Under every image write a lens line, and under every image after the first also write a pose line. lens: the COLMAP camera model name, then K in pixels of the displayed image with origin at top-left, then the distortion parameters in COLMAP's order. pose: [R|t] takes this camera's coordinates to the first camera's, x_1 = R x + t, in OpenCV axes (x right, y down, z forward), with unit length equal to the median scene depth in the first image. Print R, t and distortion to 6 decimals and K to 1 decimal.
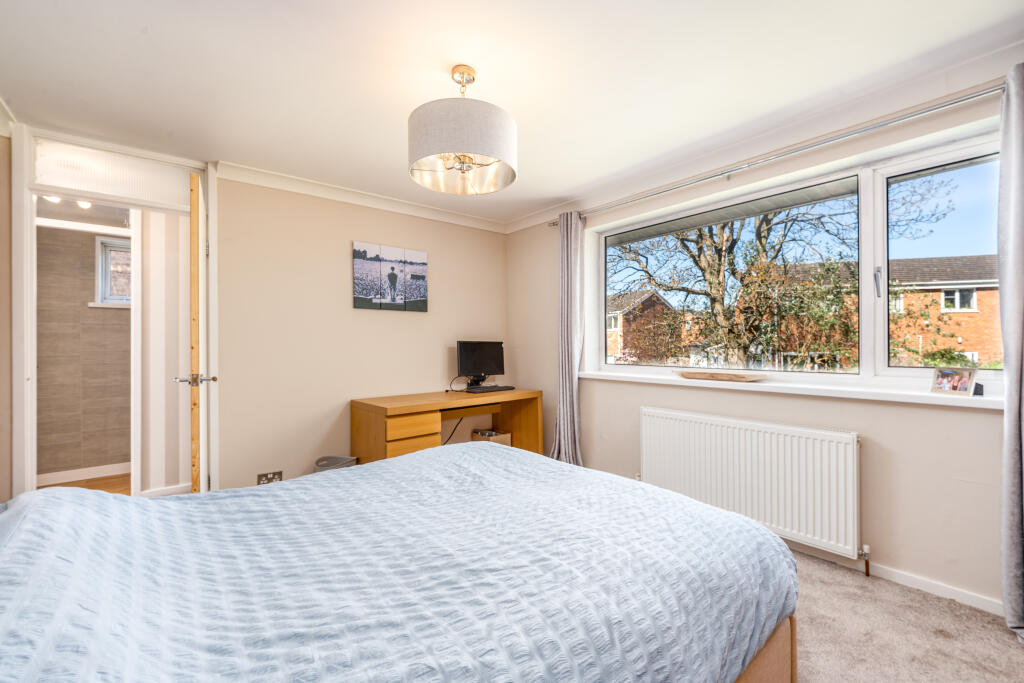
lens RADIAL K [[417.9, 0, 512.6], [0, 417.9, 341.0], [0, 0, 1]] dist [0.000283, -0.000341]
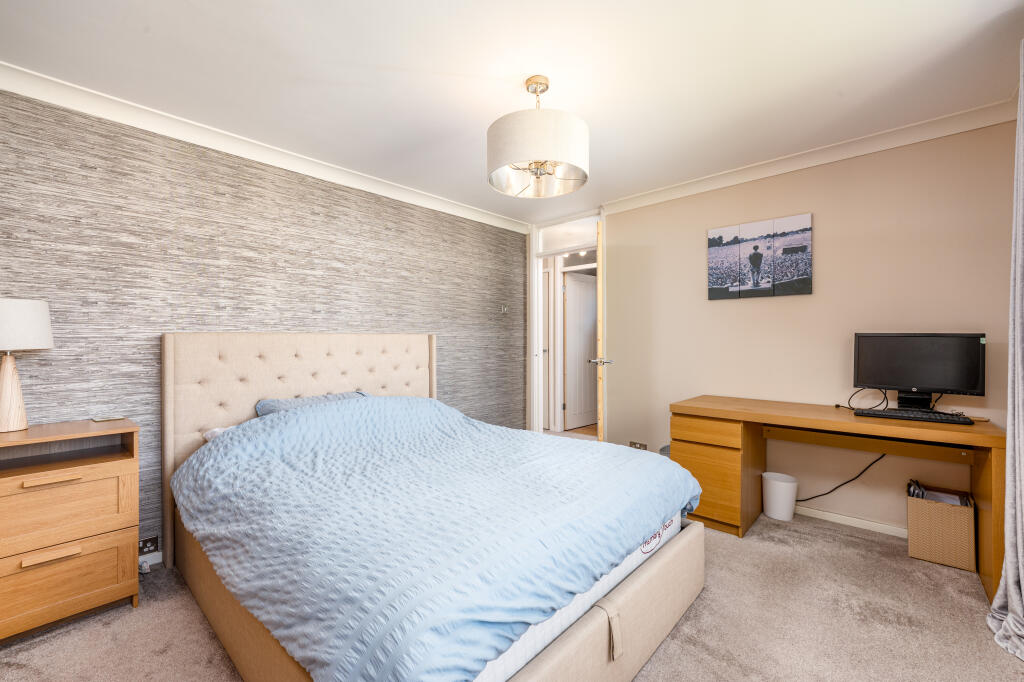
lens RADIAL K [[417.9, 0, 516.3], [0, 417.9, 342.8], [0, 0, 1]] dist [0.000283, -0.000341]
pose [[0.124334, 0.019724, -0.992044, 0.489856], [0.005884, 0.999770, 0.020615, -0.002295], [0.992223, -0.008400, 0.124189, 0.416828]]
